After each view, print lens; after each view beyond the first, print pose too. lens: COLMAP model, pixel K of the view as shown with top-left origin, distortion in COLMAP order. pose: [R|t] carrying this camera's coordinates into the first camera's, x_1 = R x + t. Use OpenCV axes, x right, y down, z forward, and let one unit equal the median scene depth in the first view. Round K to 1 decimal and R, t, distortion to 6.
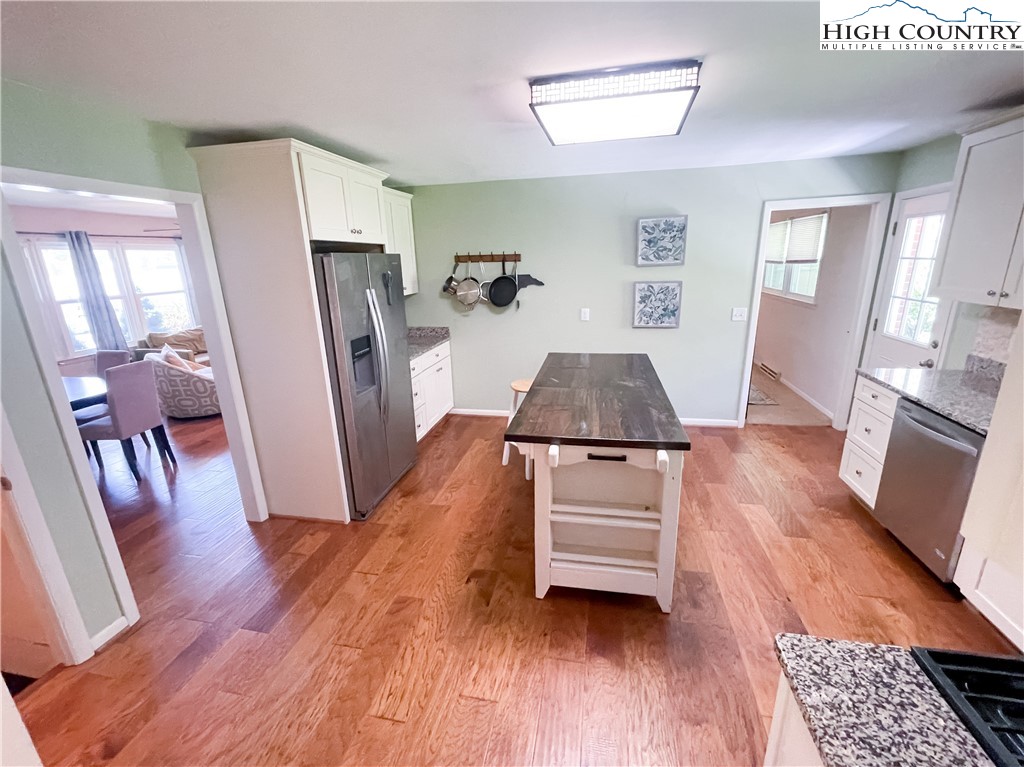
lens RADIAL K [[414.7, 0, 513.7], [0, 414.7, 383.4], [0, 0, 1]] dist [-0.000486, -0.000001]
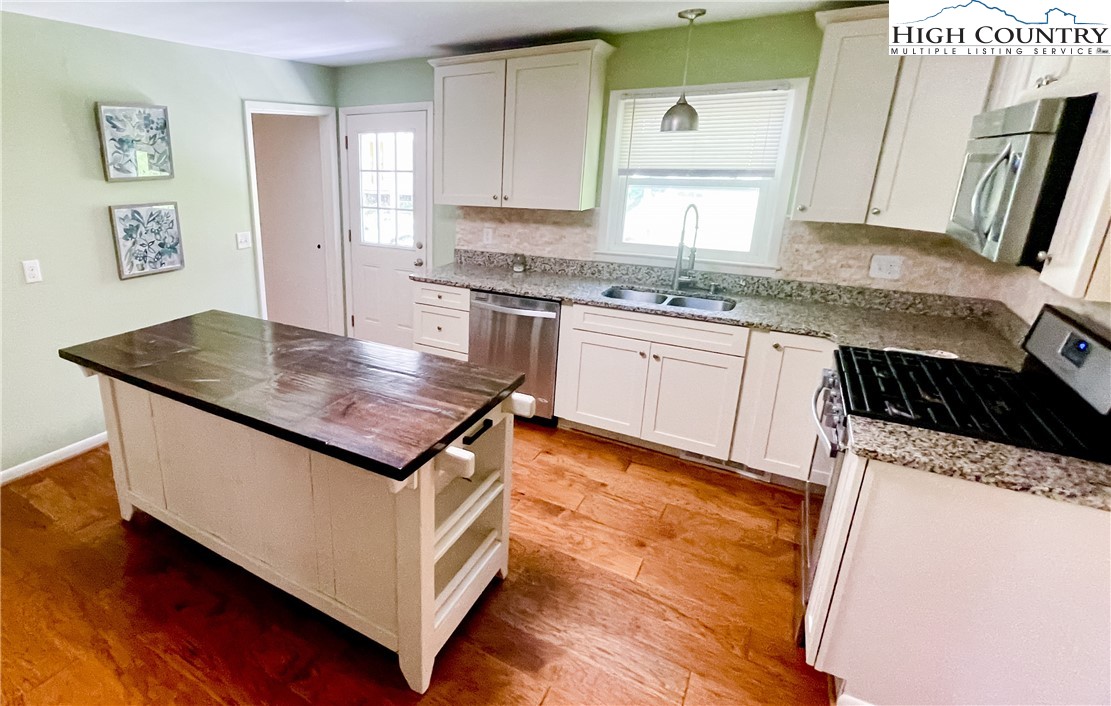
lens RADIAL K [[493.4, 0, 554.1], [0, 493.4, 311.8], [0, 0, 1]] dist [0.000438, -0.000236]
pose [[0.416597, -0.245790, 0.875234, -0.105803], [0.258364, 0.955068, 0.145233, -0.028976], [-0.871605, 0.165625, 0.461381, 0.103947]]
